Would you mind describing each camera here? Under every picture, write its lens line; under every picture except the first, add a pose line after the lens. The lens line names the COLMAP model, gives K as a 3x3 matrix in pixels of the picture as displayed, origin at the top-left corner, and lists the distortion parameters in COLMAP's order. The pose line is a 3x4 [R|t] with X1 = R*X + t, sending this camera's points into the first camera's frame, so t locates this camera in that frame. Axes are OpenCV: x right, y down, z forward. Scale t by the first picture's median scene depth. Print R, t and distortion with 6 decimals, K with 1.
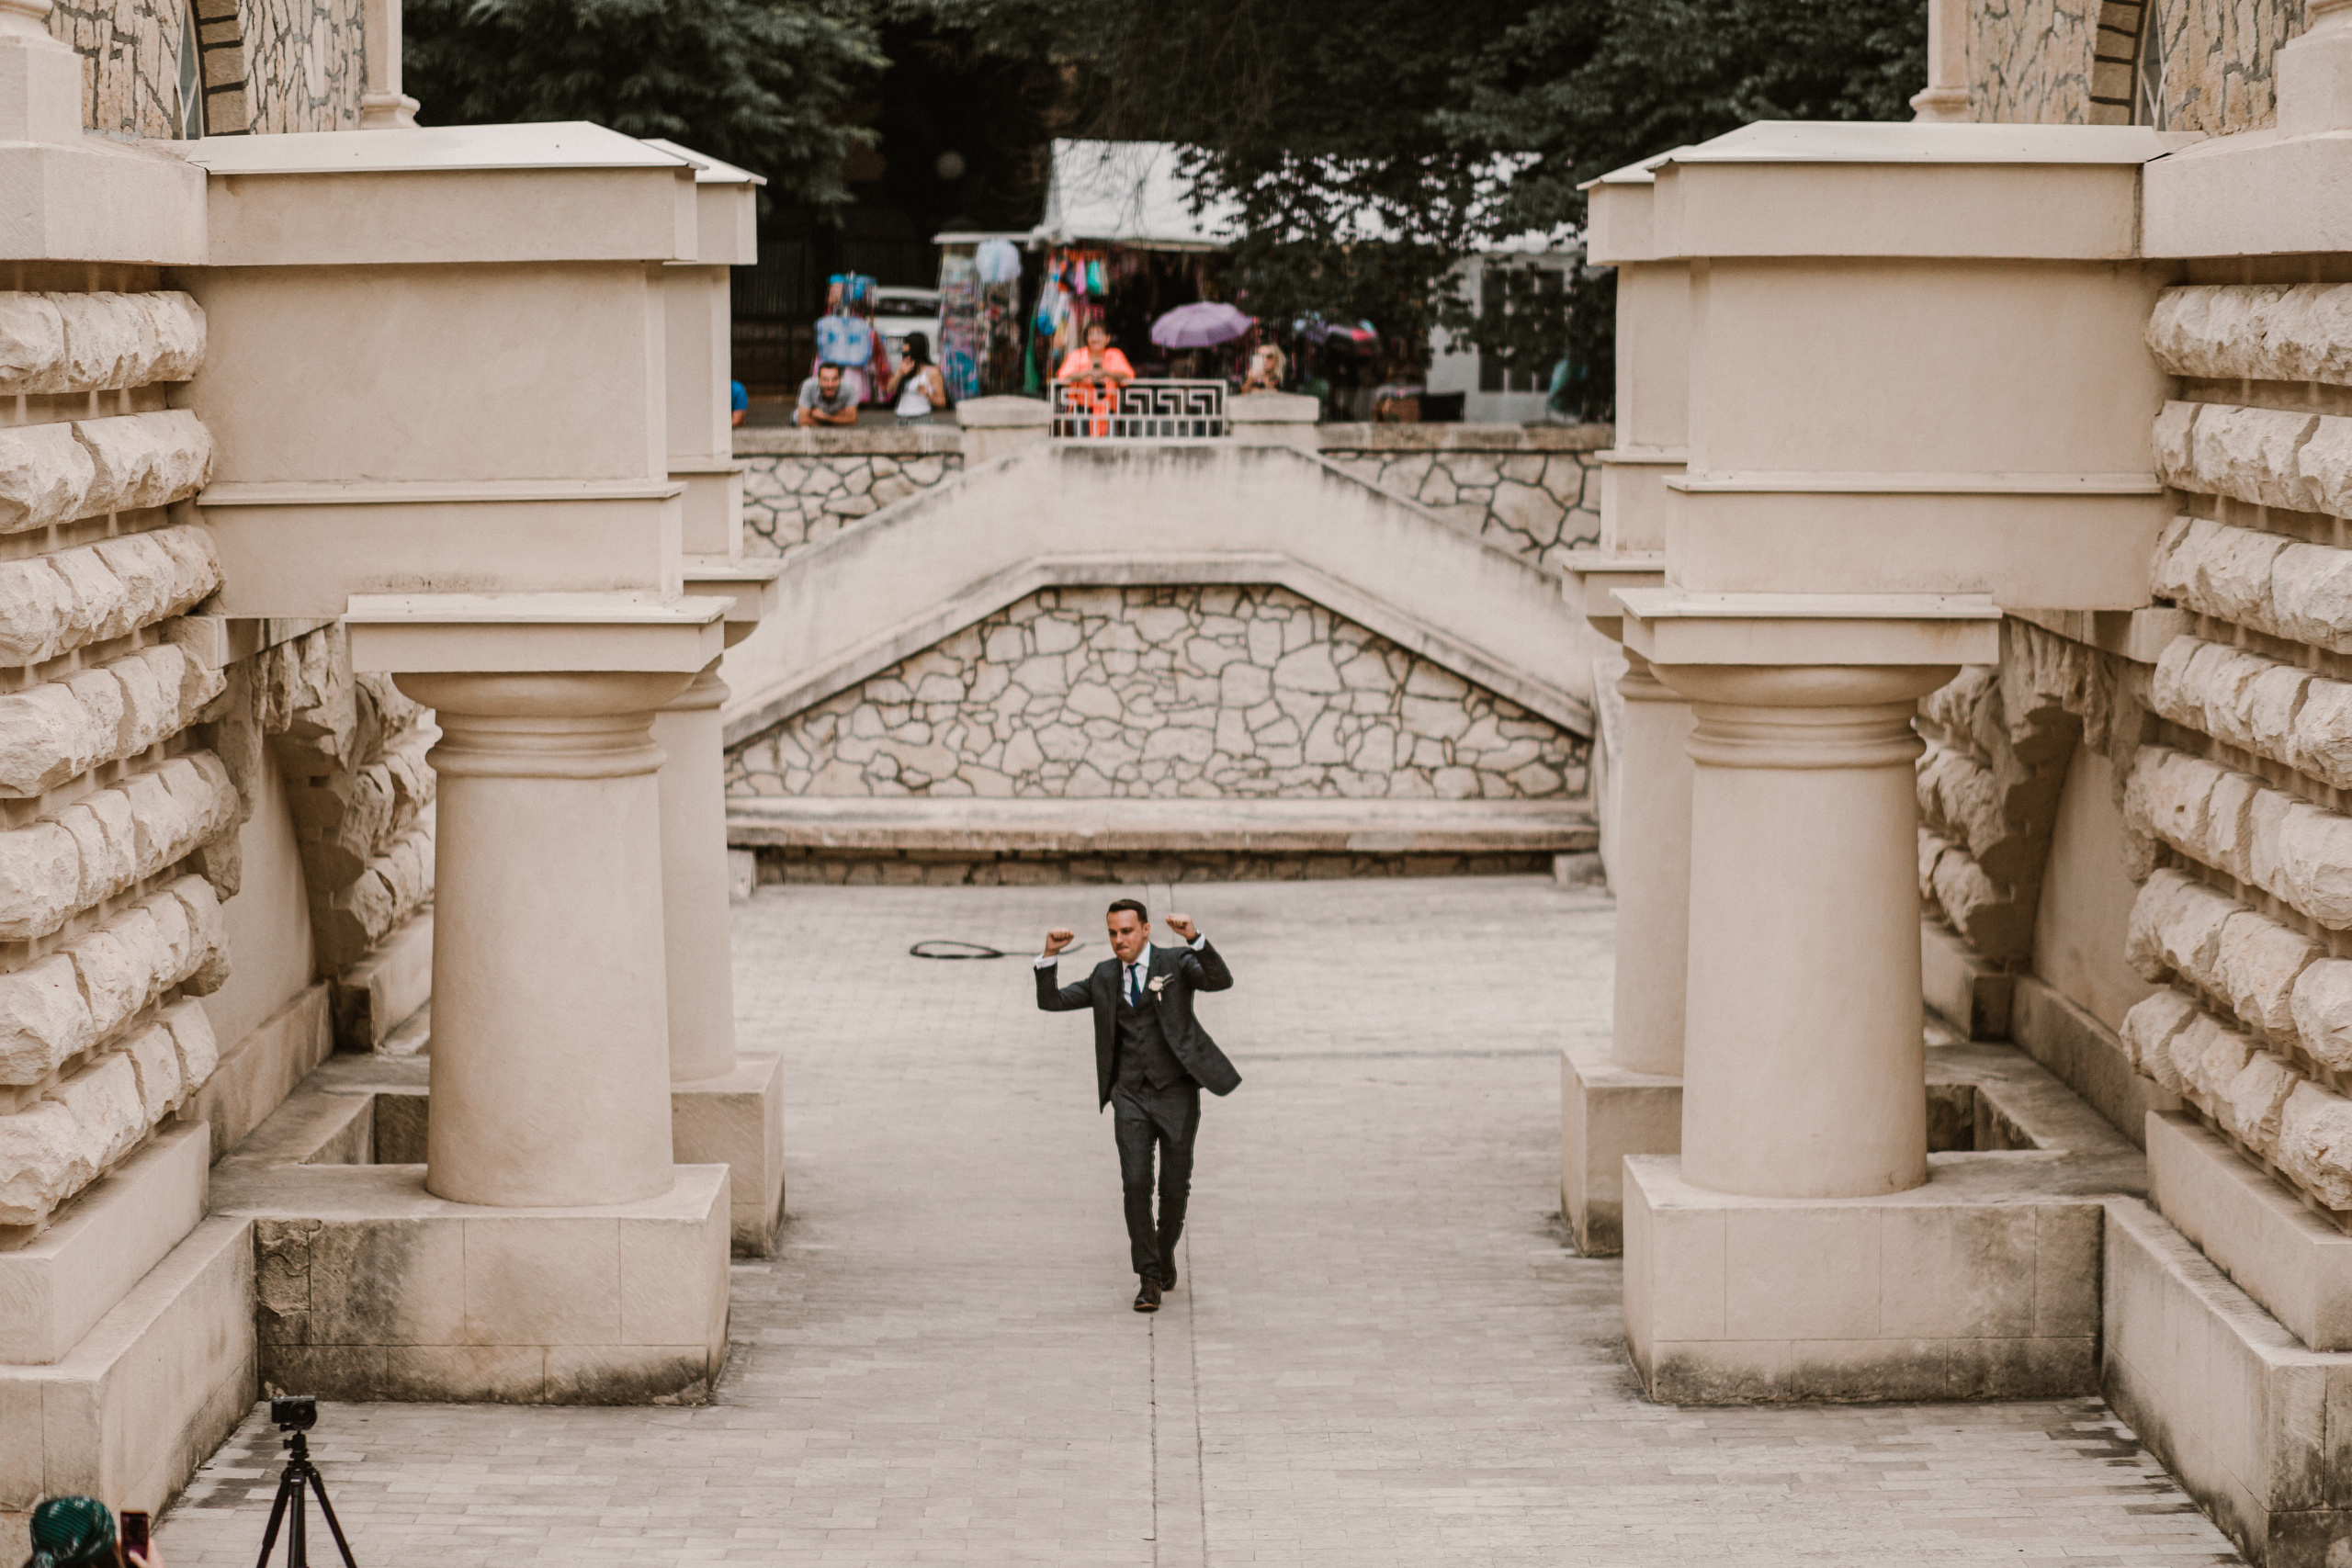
lens RADIAL K [[6742.8, 0, 924.9], [0, 6742.8, 784.4], [0, 0, 1]] dist [-0.123047, -2.783715]
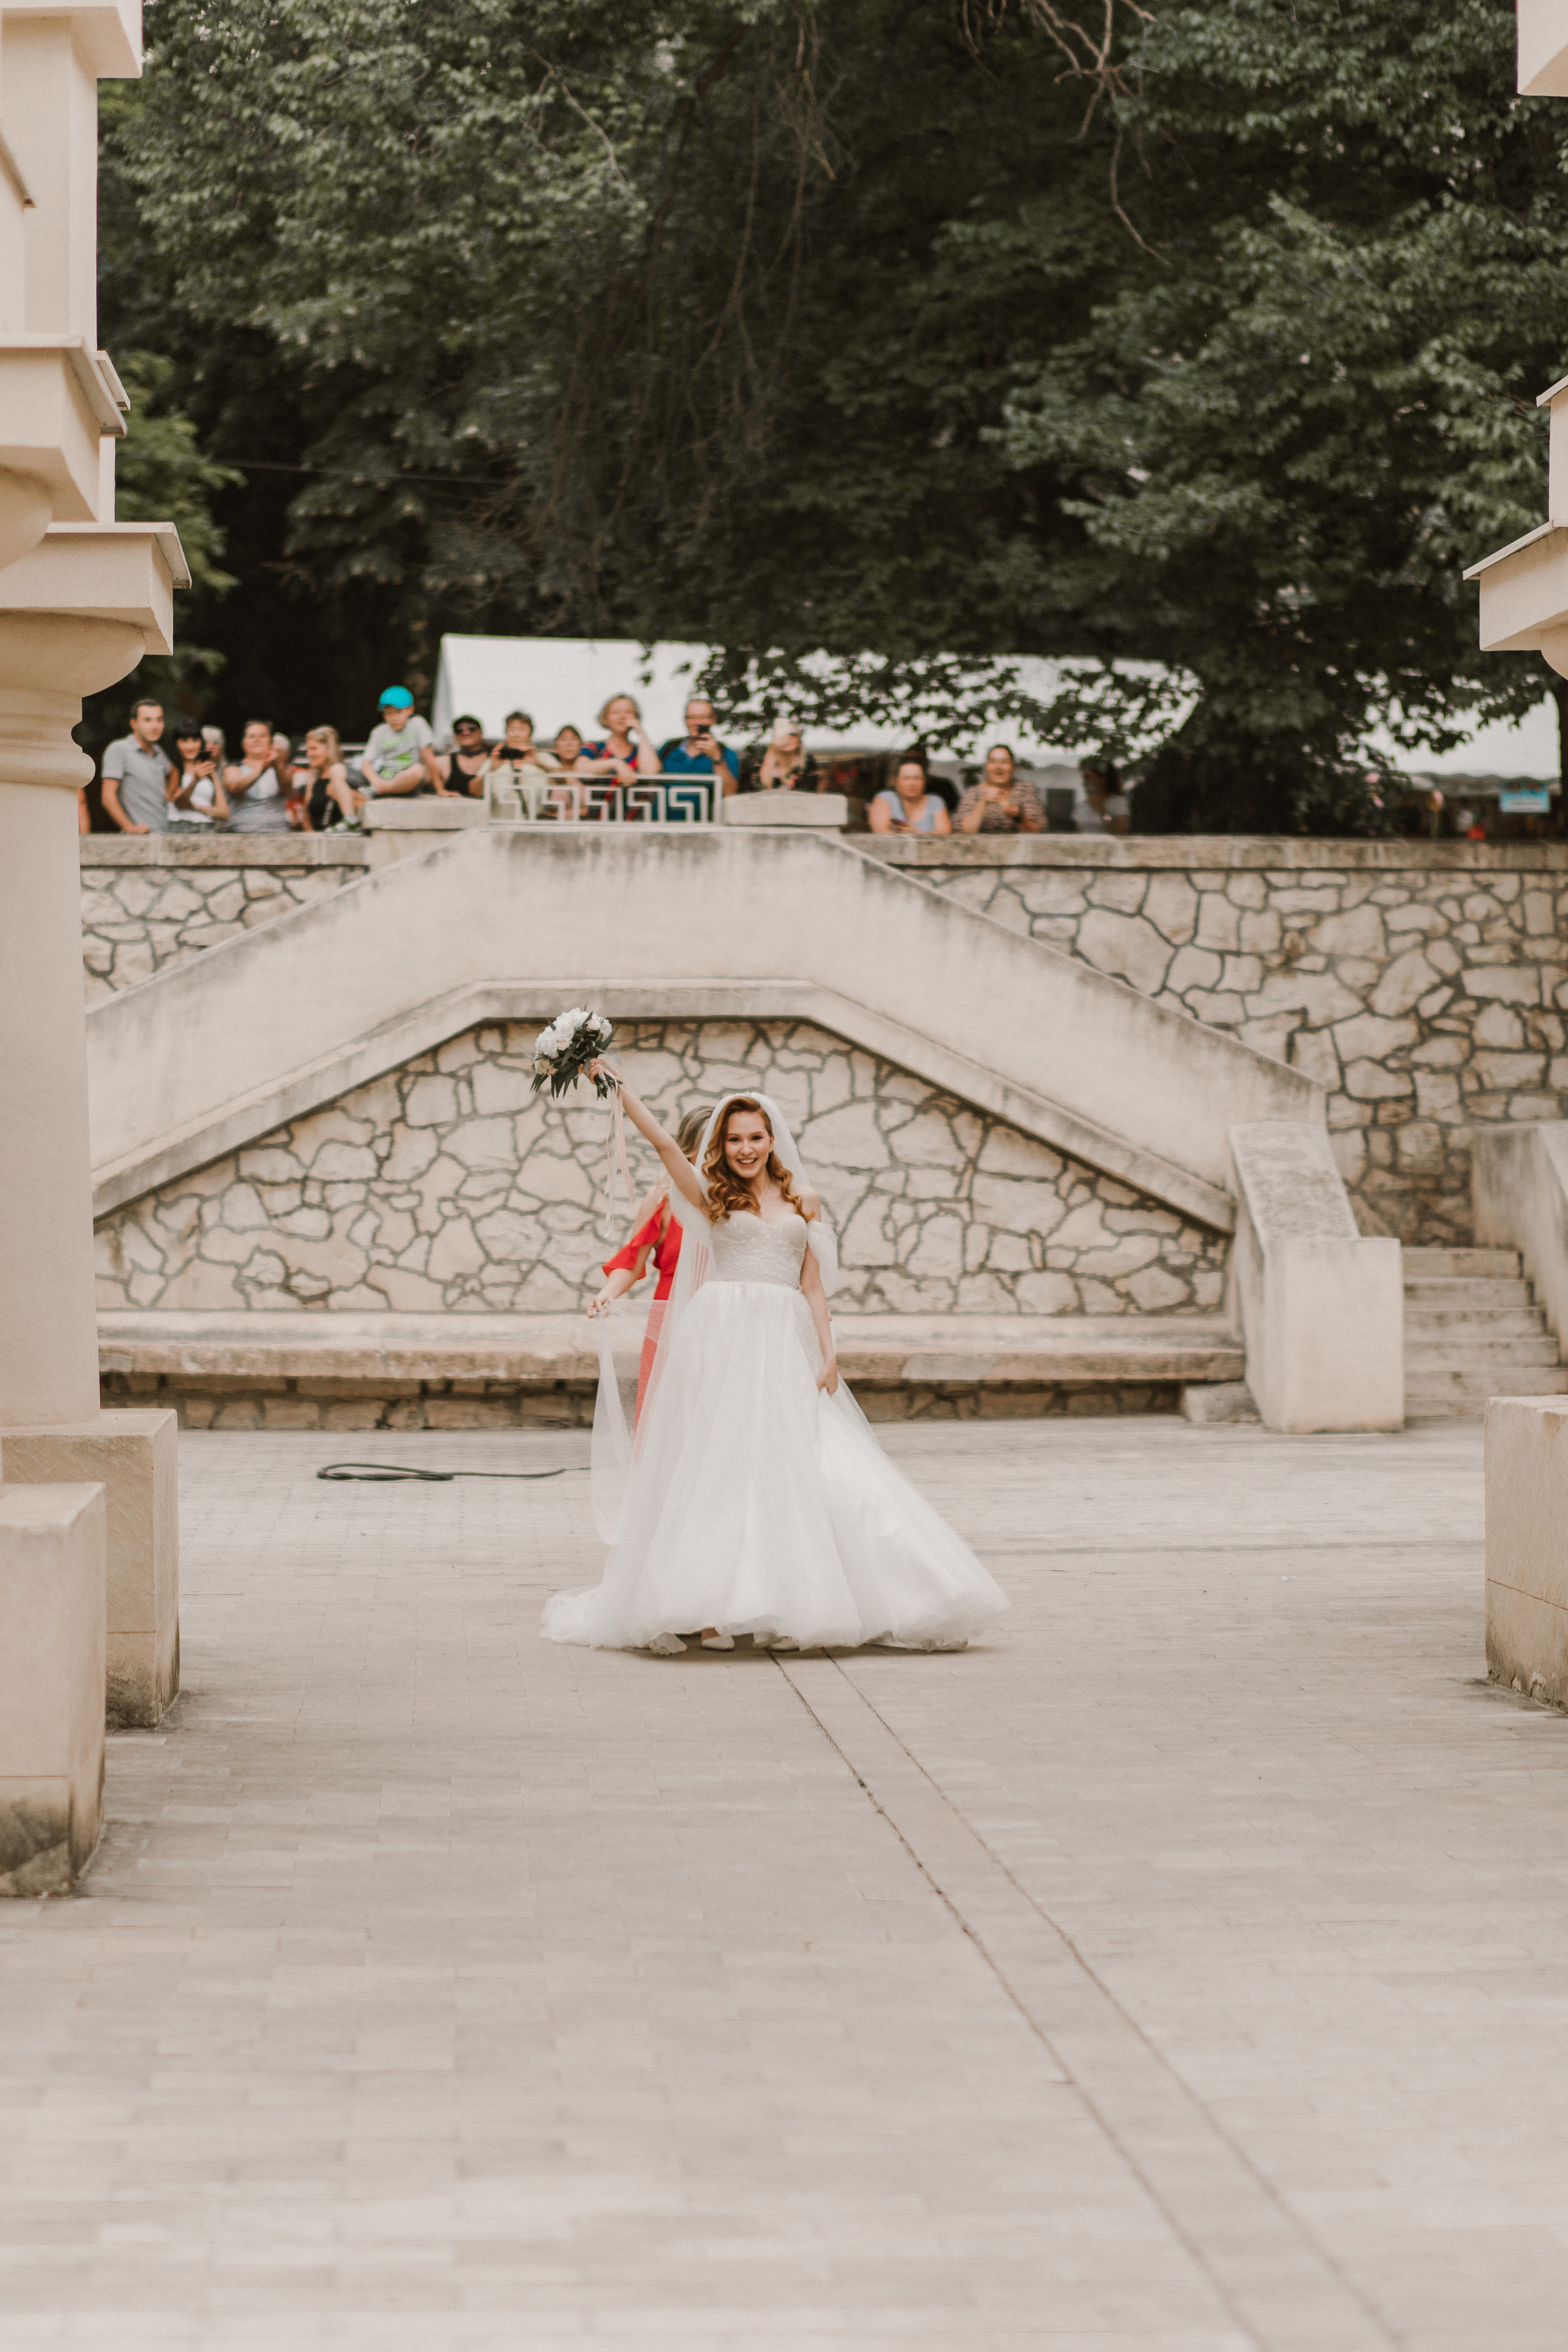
lens RADIAL K [[6743.5, 0, 784.0], [0, 6743.5, 1176.0], [0, 0, 1]] dist [-0.123047, -2.783715]
pose [[0.996383, 0.001039, 0.084967, -0.012149], [0.005437, 0.997097, -0.075944, 0.042803], [-0.084799, 0.076132, 0.993485, 0.272704]]
